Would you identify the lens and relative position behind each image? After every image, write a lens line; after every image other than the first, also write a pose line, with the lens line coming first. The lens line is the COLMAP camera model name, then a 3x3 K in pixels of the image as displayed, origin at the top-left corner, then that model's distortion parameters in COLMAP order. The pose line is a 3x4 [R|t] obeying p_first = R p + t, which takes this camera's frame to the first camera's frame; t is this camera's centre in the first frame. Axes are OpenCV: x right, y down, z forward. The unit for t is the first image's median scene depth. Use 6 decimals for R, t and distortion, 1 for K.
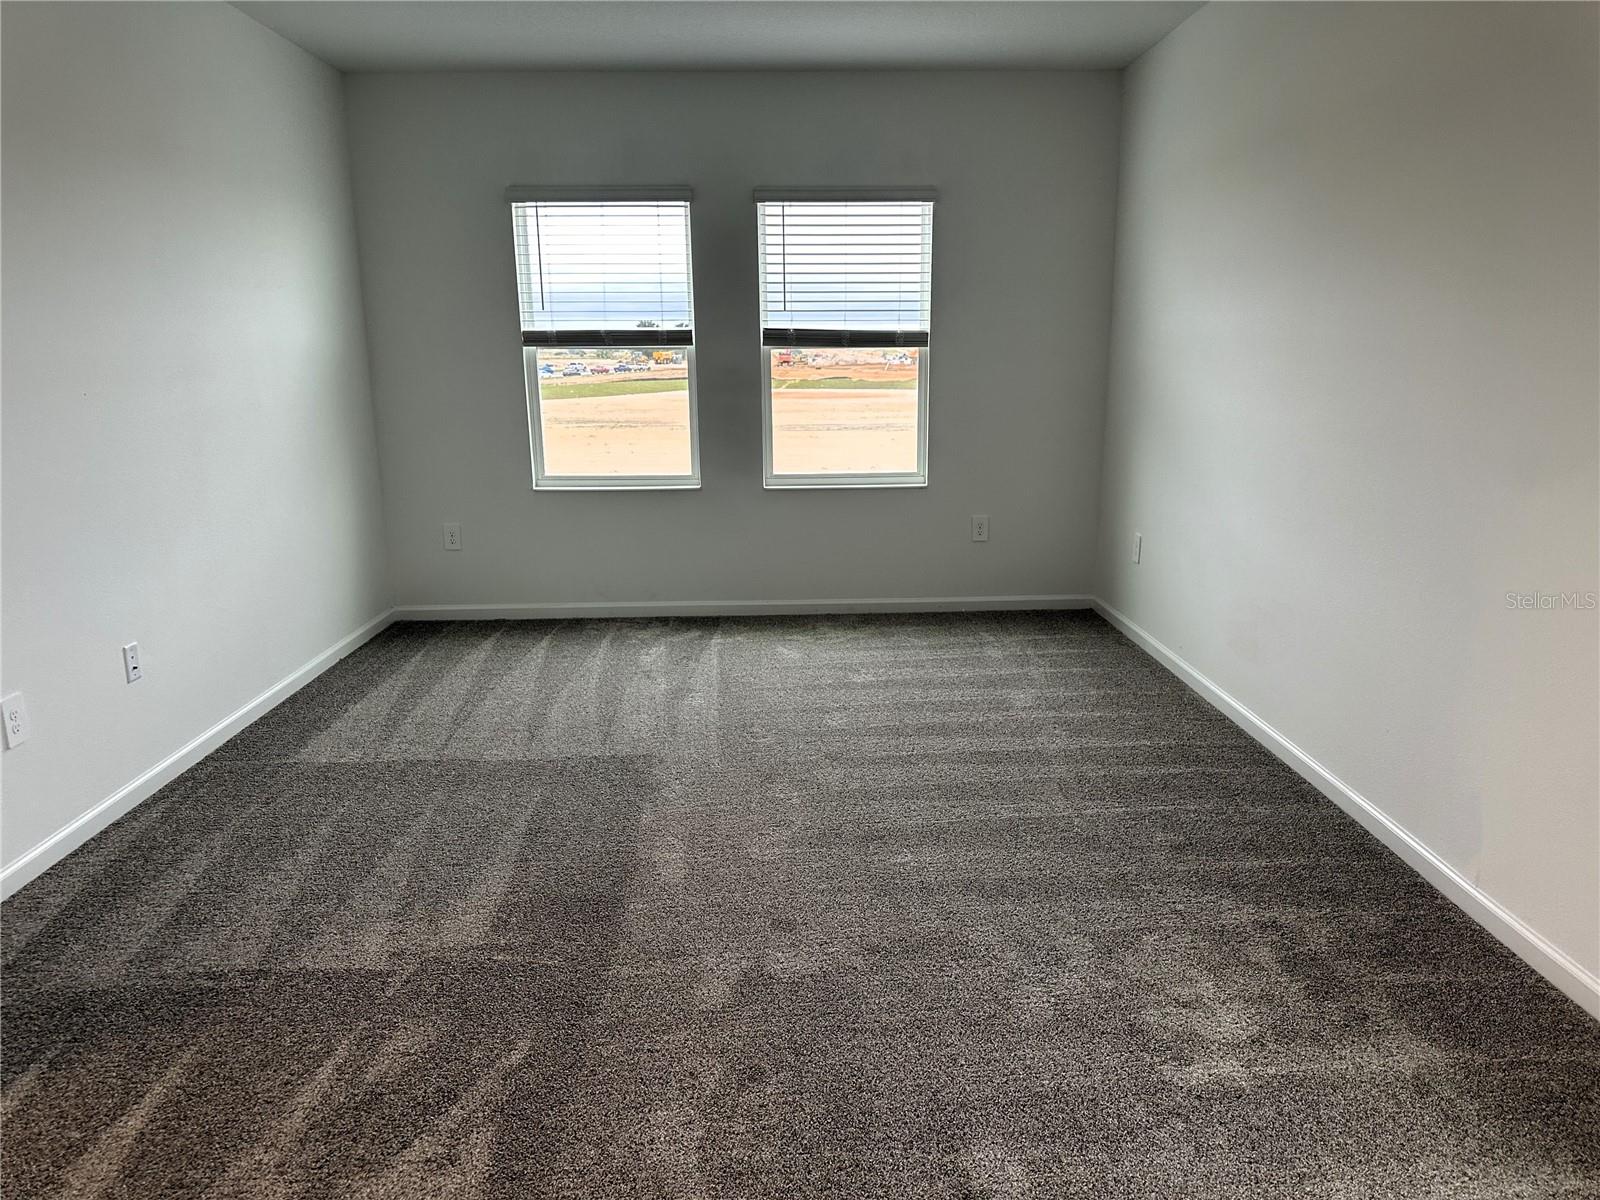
lens RADIAL K [[1130.7, 0, 811.2], [0, 1130.7, 609.6], [0, 0, 1]] dist [0.037295, -0.056946]
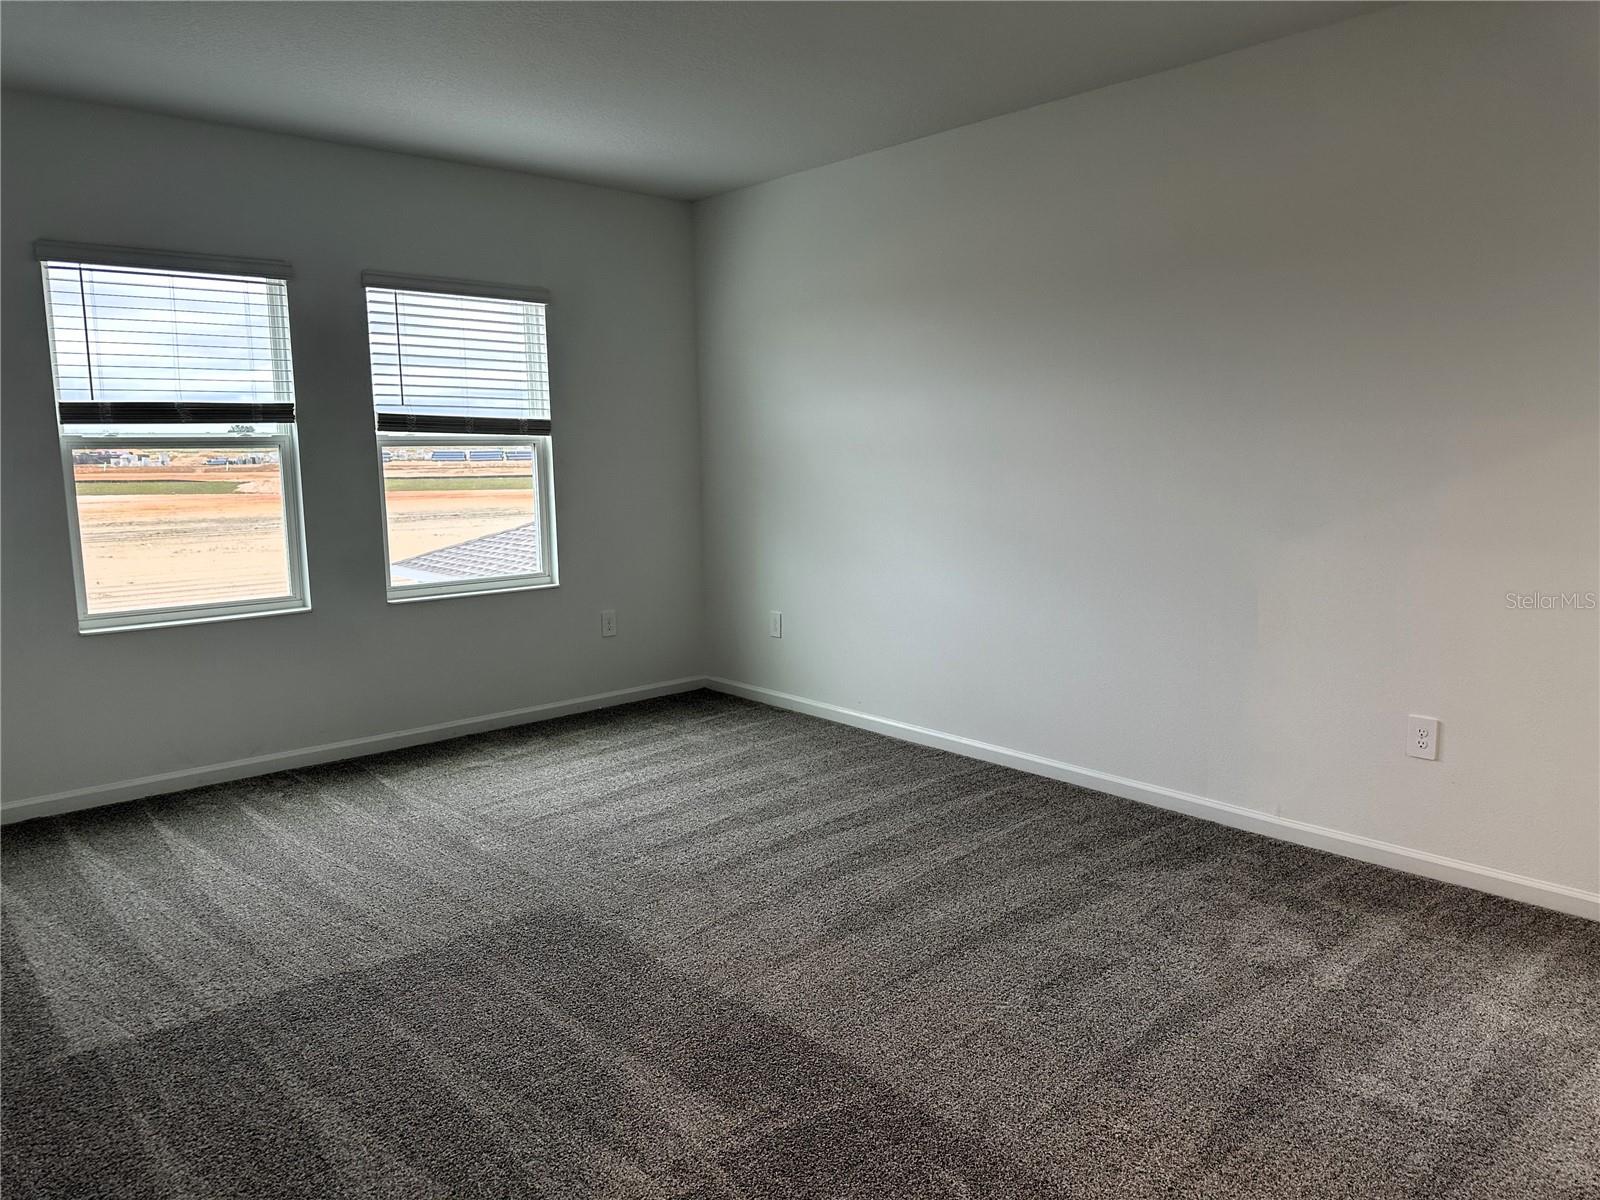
lens RADIAL K [[1130.7, 0, 807.5], [0, 1130.7, 584.6], [0, 0, 1]] dist [0.037295, -0.056946]
pose [[0.759412, -0.081582, 0.645475, -0.426649], [0.151608, 0.986985, -0.053624, -0.030030], [-0.632699, 0.138582, 0.761897, 0.145302]]
